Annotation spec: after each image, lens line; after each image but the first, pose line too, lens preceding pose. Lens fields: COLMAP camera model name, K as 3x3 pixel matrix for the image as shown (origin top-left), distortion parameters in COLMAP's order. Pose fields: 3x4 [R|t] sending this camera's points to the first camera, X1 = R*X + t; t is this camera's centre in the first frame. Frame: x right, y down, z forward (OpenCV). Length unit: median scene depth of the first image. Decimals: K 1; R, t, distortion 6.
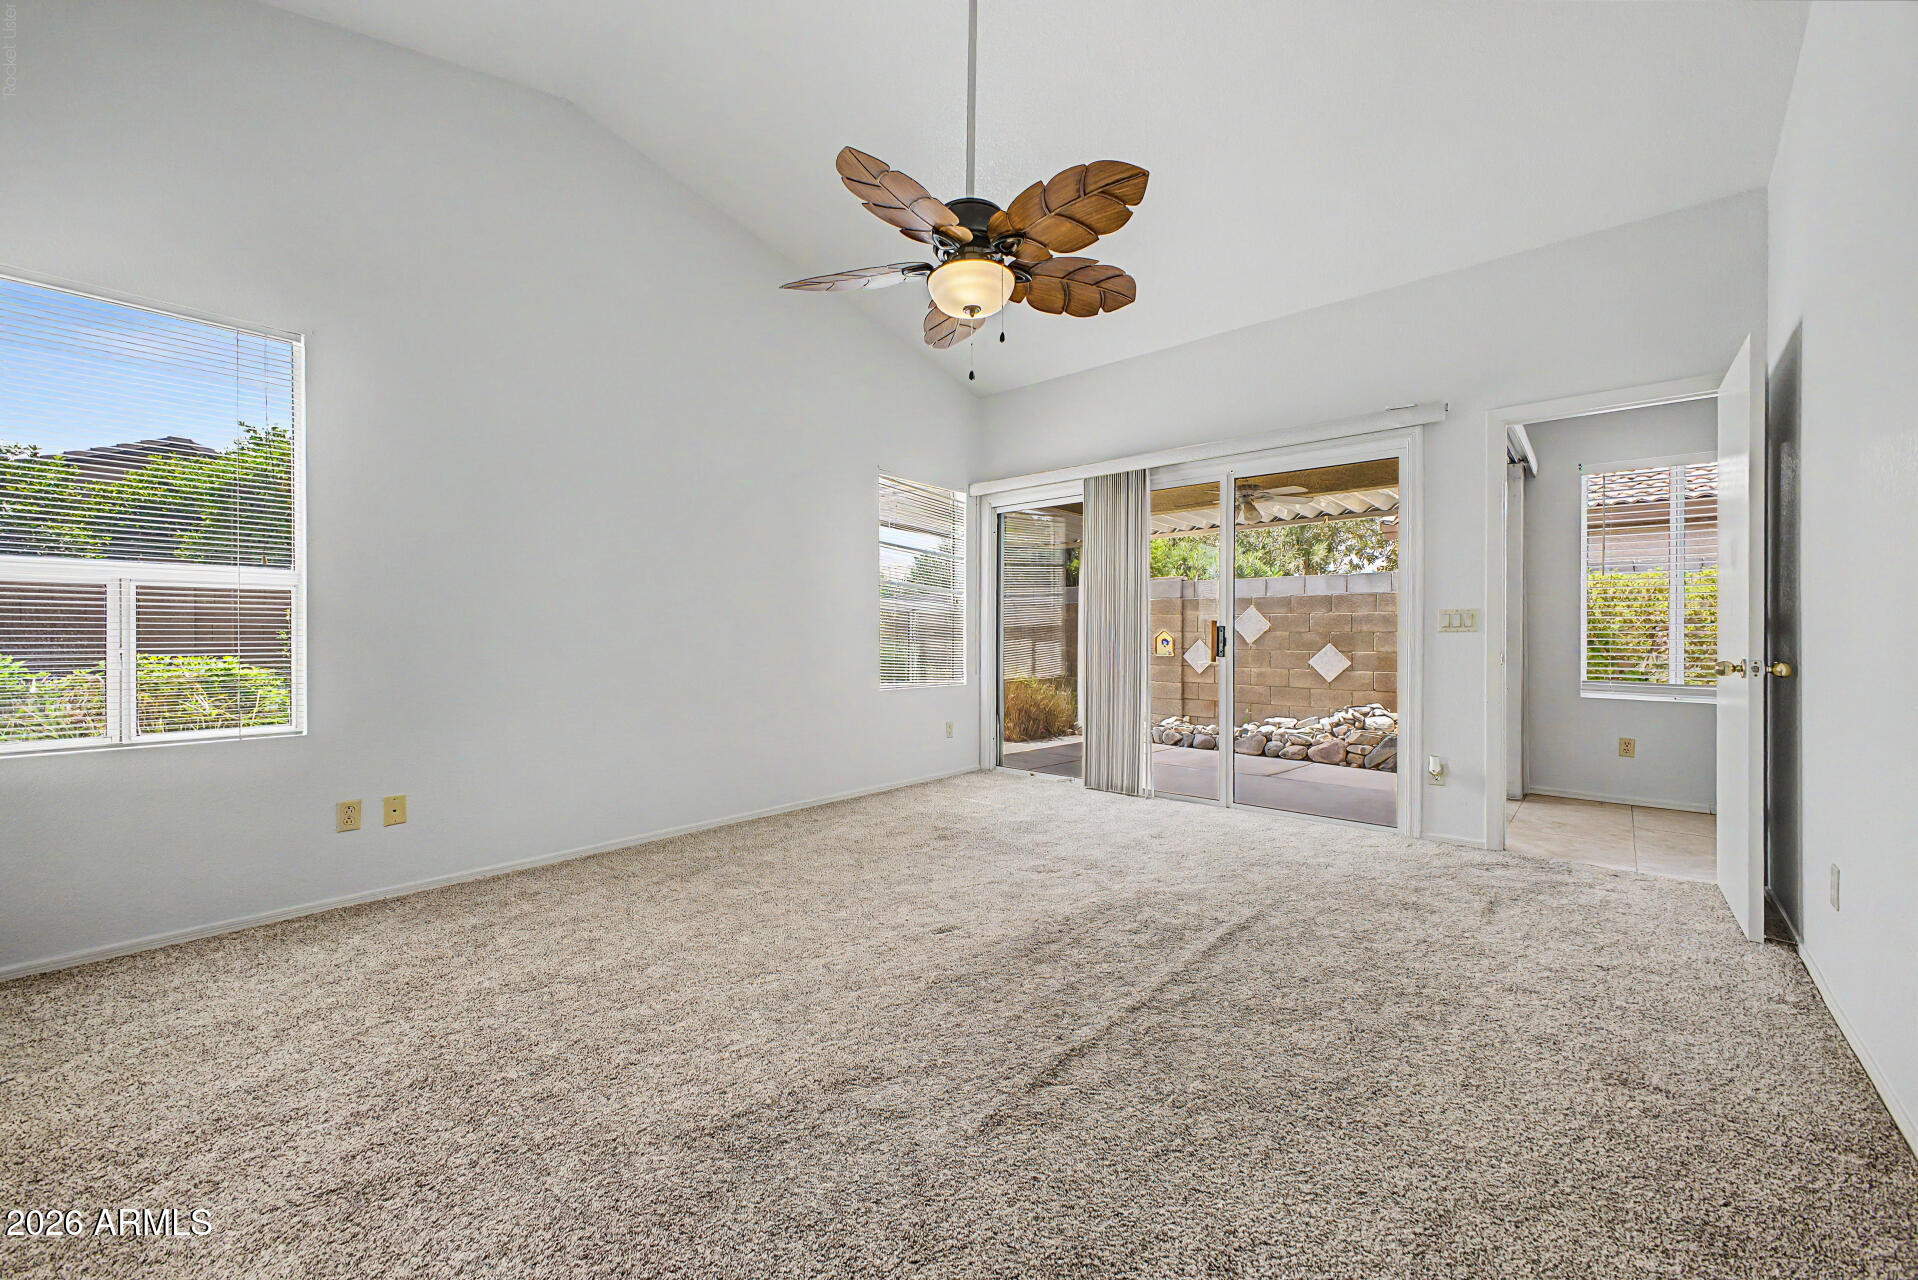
lens RADIAL K [[763.3, 0, 944.5], [0, 763.3, 645.8], [0, 0, 1]] dist [0.016491, -0.002955]
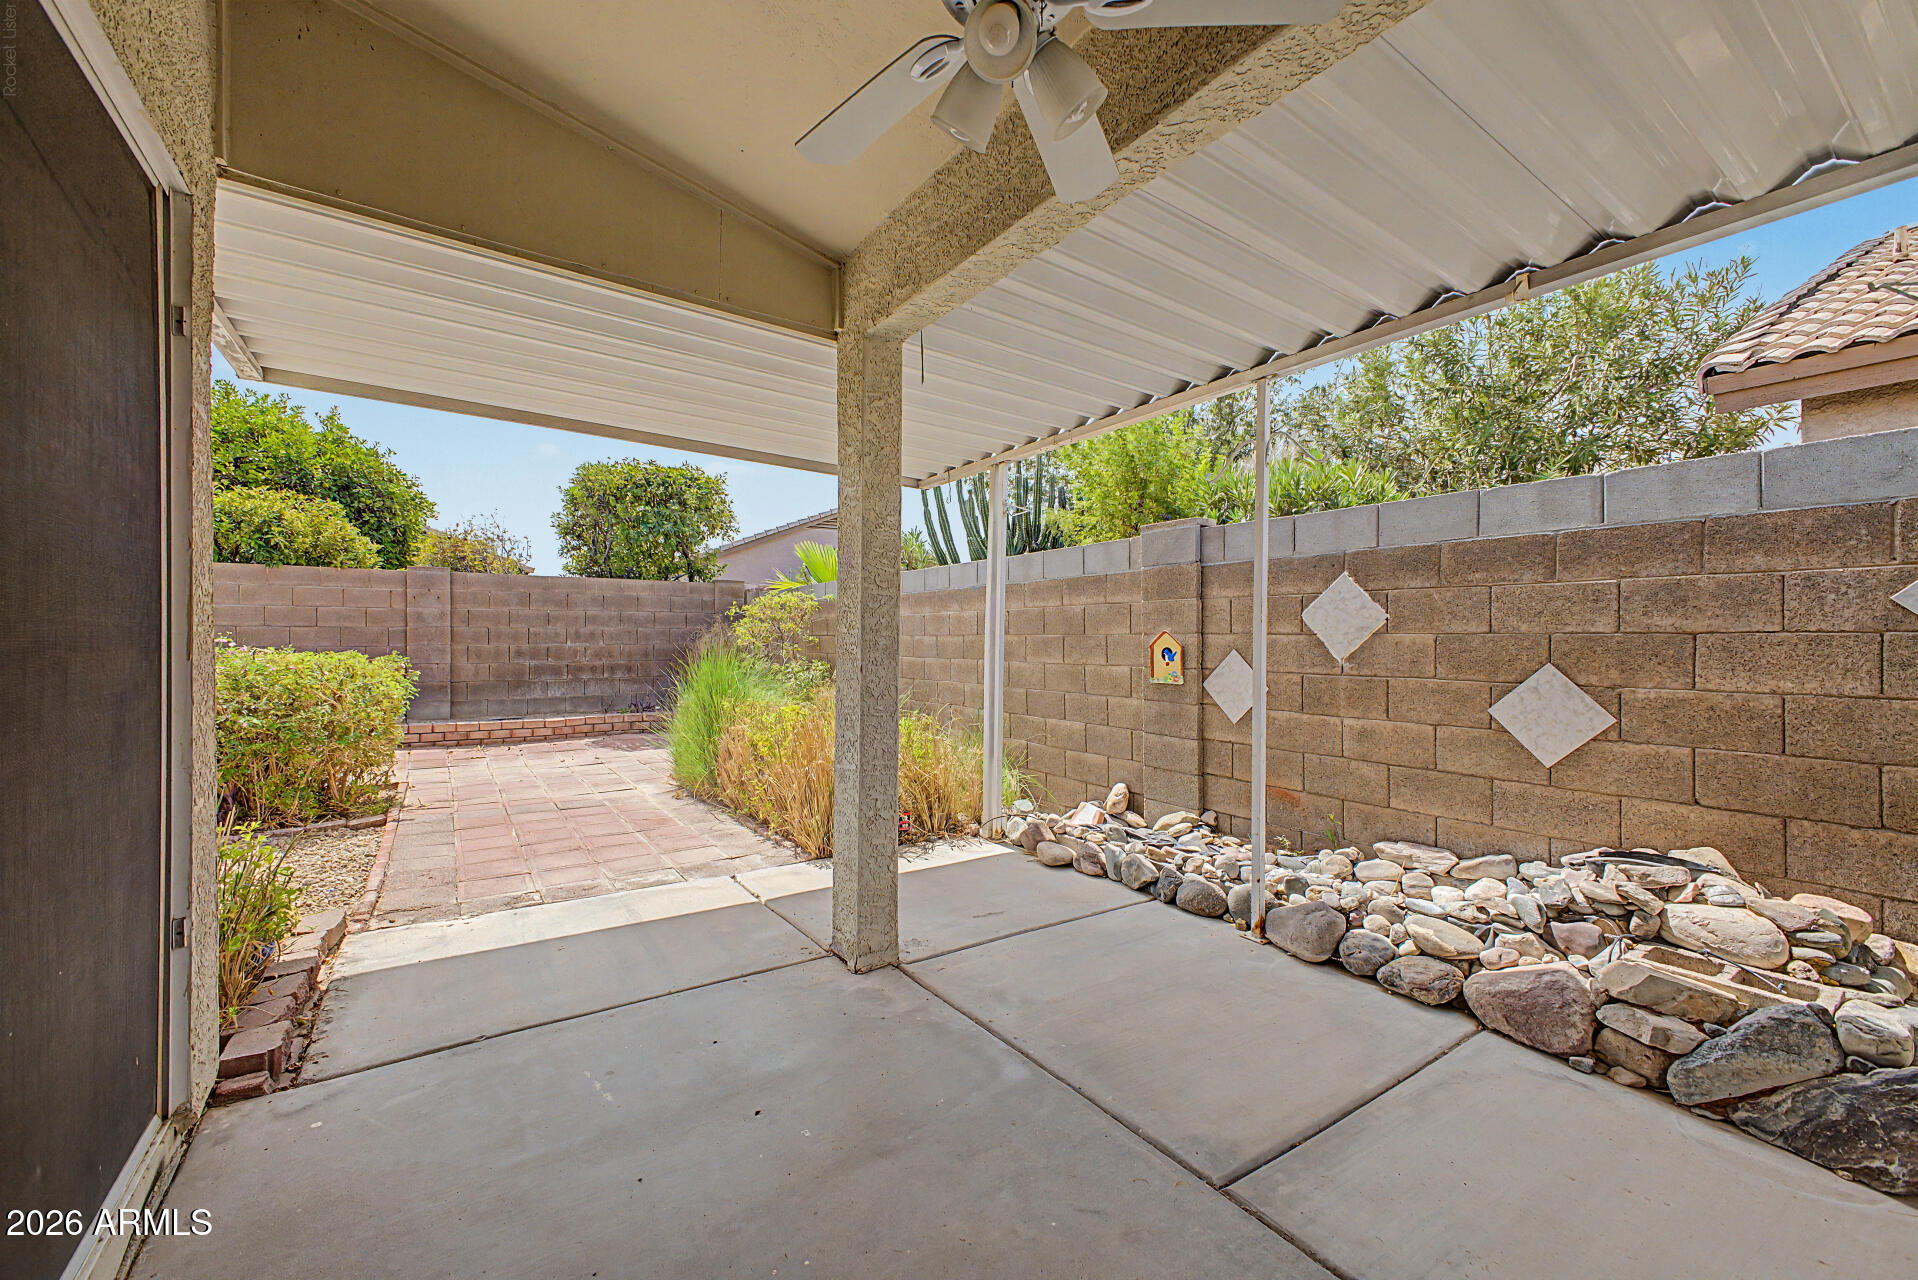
lens RADIAL K [[763.3, 0, 944.8], [0, 763.3, 638.0], [0, 0, 1]] dist [0.016491, -0.002955]
pose [[0.969348, 0.000410, -0.245690, 0.305754], [-0.003578, 0.999916, -0.012447, -0.009889], [0.245664, 0.012945, 0.969269, 0.557087]]
